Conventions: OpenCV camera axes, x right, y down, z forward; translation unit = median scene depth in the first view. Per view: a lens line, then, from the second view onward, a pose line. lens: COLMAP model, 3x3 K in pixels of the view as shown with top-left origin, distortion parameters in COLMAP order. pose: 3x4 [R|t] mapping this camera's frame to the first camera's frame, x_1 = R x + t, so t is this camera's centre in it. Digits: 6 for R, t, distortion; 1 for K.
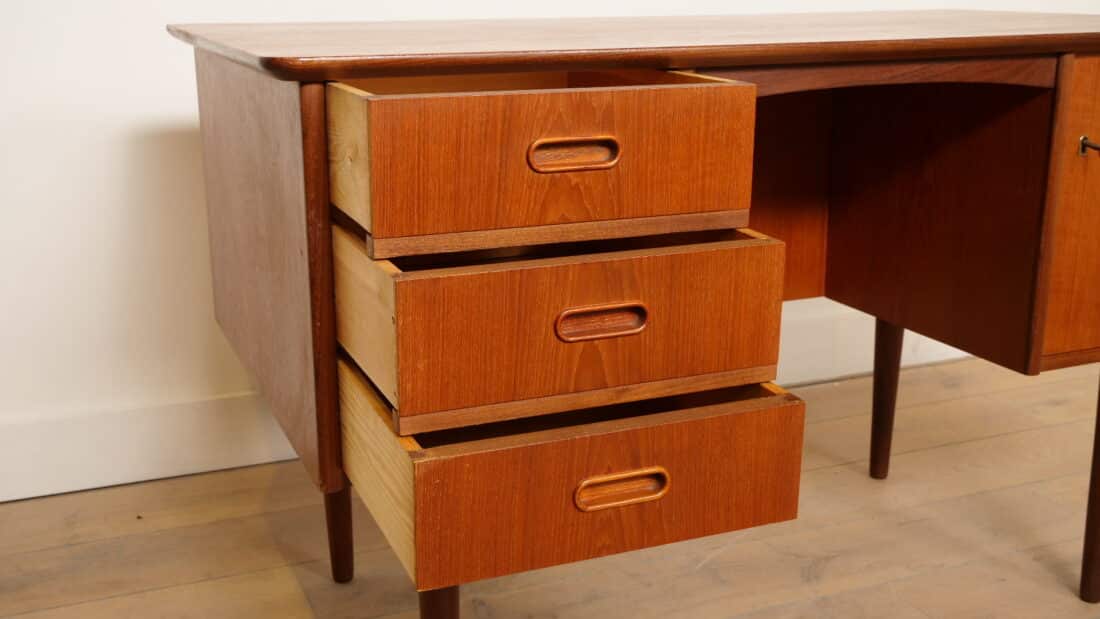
lens RADIAL K [[1212.8, 0, 550.0], [0, 1212.8, 309.5], [0, 0, 1]] dist [0.013646, 0.015948]
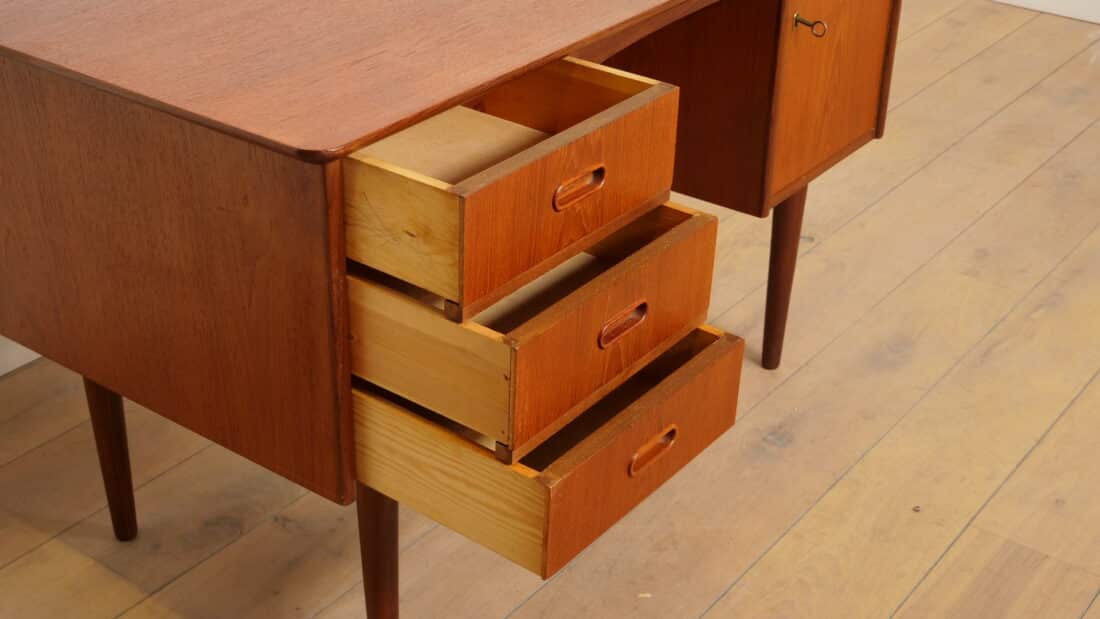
lens RADIAL K [[1528.4, 0, 550.6], [0, 1528.4, 306.2], [0, 0, 1]] dist [0.011934, 0.046449]
pose [[0.860590, -0.228136, 0.455344, -0.490825], [0.109840, 0.956161, 0.271461, -0.296968], [-0.497312, -0.183602, 0.847922, -0.171831]]
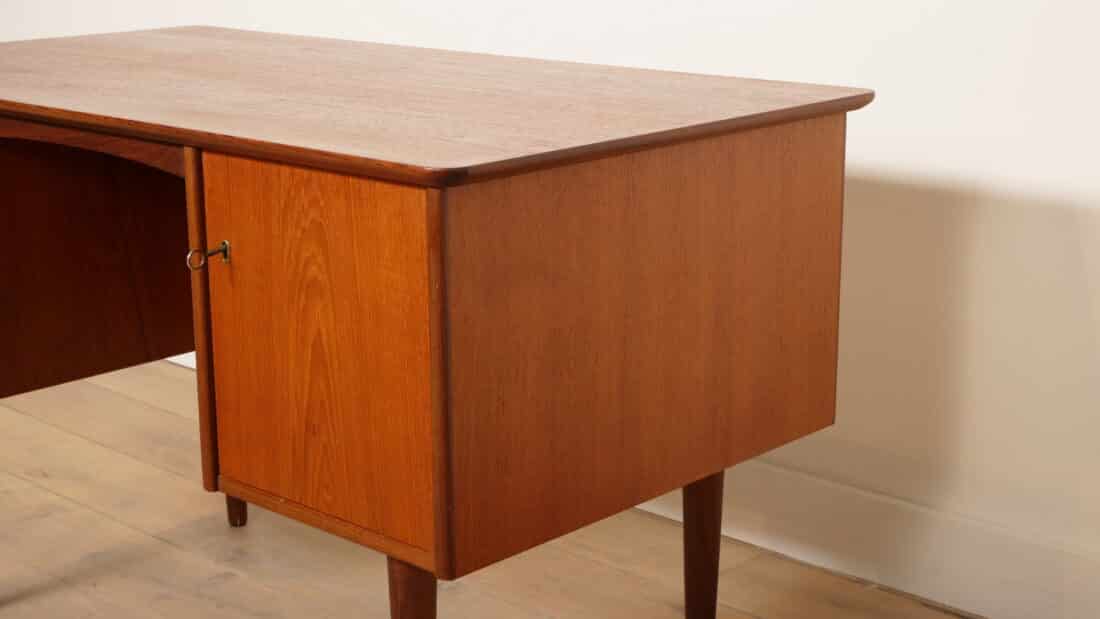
lens RADIAL K [[1771.8, 0, 550.0], [0, 1771.8, 309.5], [0, 0, 1]] dist [-0.031381, -0.059270]
pose [[0.408735, 0.228452, -0.883598, 1.689250], [-0.233456, 0.962125, 0.140762, -0.331448], [0.882289, 0.148747, 0.446588, 0.638277]]
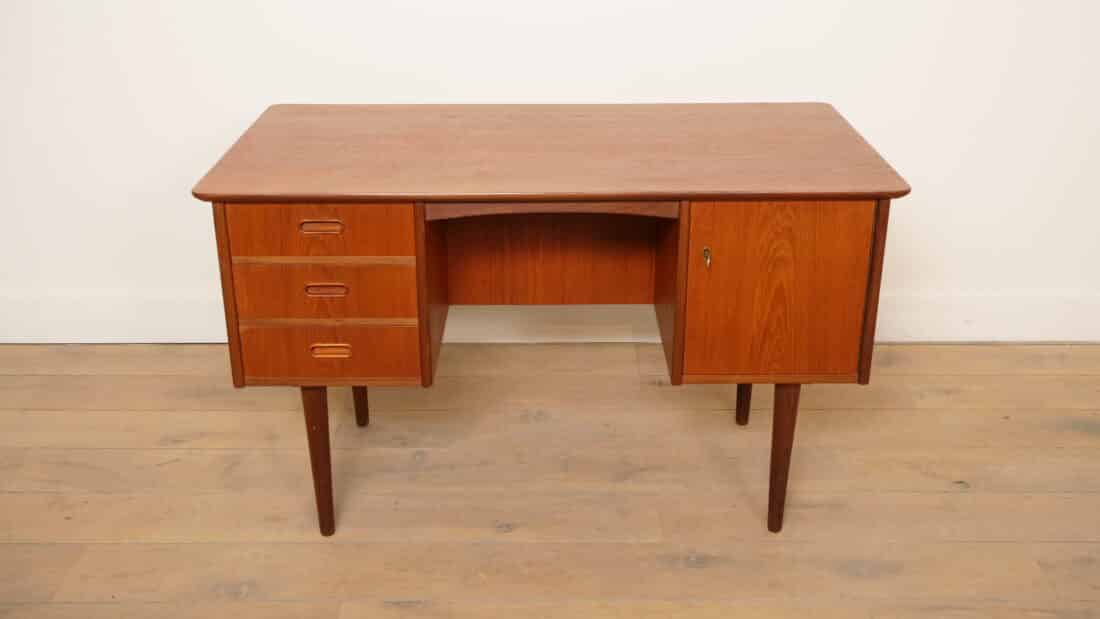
lens RADIAL K [[1158.4, 0, 550.0], [0, 1158.4, 309.5], [0, 0, 1]] dist [-0.000503, -0.008937]
pose [[0.923035, 0.152971, -0.352997, 0.801926], [-0.104810, 0.982831, 0.151847, -0.273329], [0.370165, -0.103162, 0.923220, -0.505691]]
